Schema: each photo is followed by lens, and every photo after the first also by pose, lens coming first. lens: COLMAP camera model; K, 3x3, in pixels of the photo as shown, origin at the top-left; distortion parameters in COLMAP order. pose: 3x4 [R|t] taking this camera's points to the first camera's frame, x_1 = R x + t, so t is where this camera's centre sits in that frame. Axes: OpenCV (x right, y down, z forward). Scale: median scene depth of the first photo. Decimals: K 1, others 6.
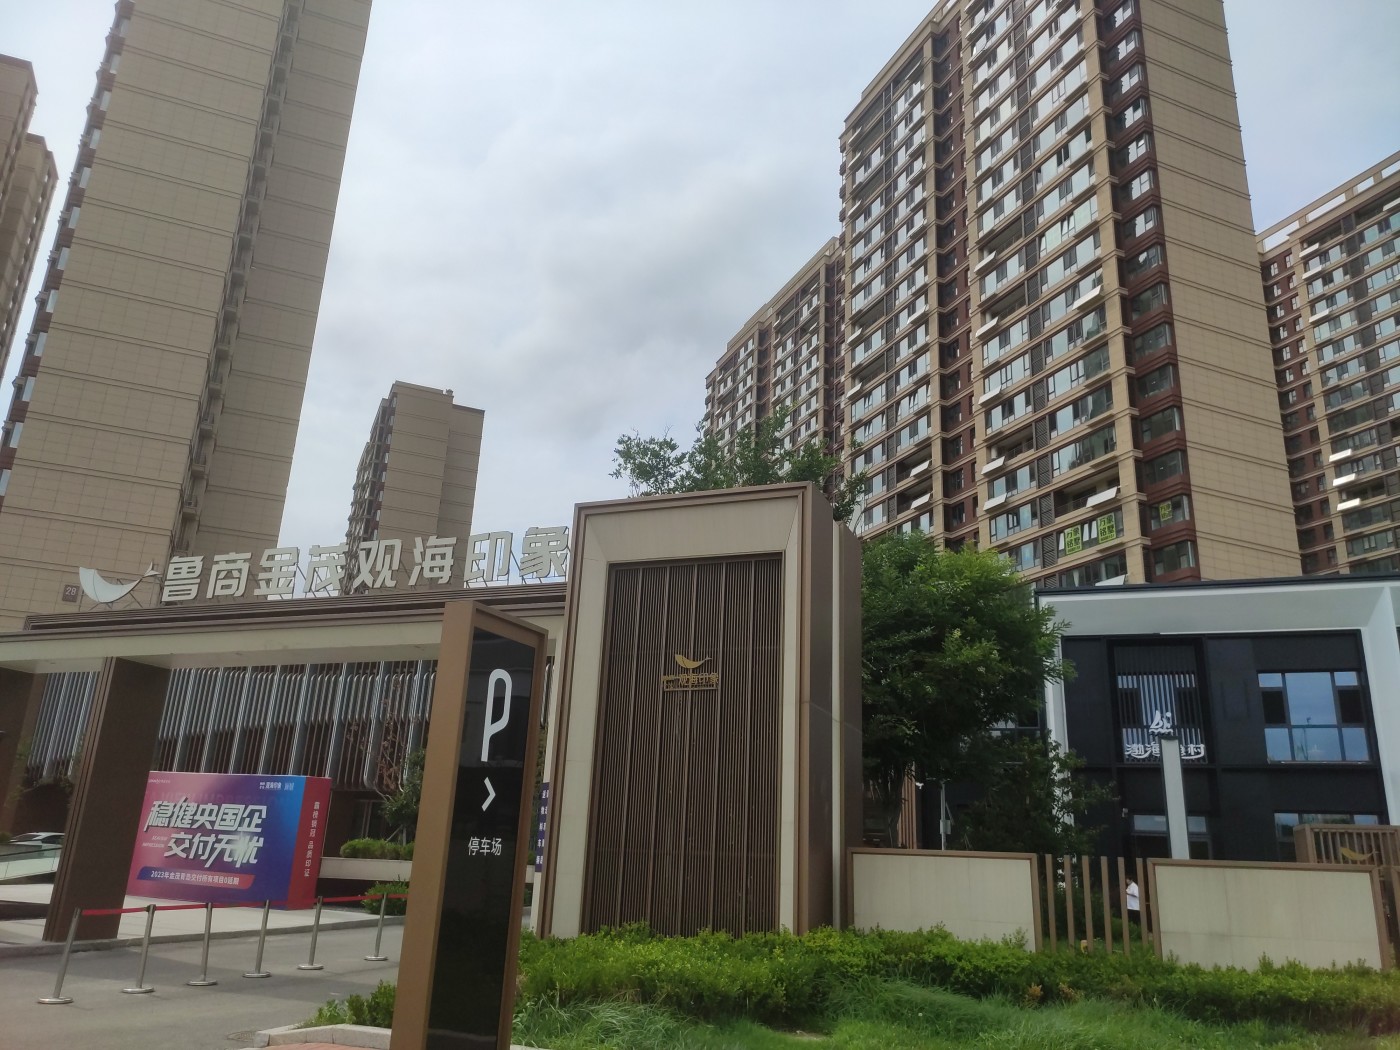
lens RADIAL K [[1042.3, 0, 703.8], [0, 1042.3, 528.1], [0, 0, 1]] dist [0.064748, -0.079437]
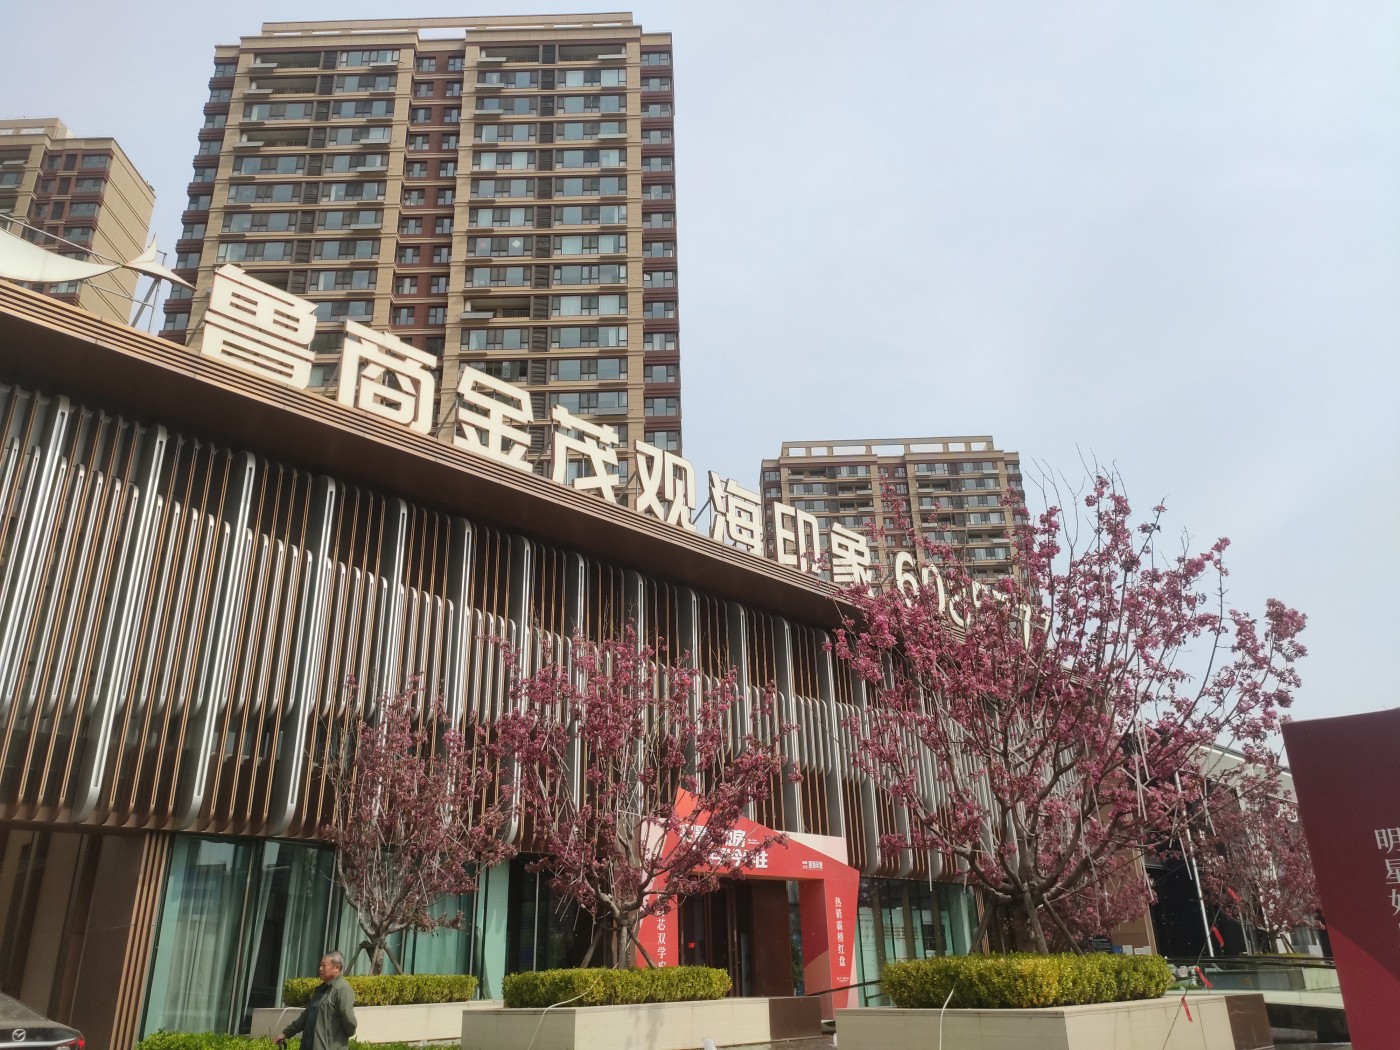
lens RADIAL K [[1042.3, 0, 698.1], [0, 1042.3, 527.9], [0, 0, 1]] dist [0.064748, -0.079437]
pose [[0.408076, 0.307721, 0.859524, -0.816141], [-0.237192, 0.944888, -0.225671, 0.188870], [-0.881597, -0.111781, 0.458575, 0.693703]]
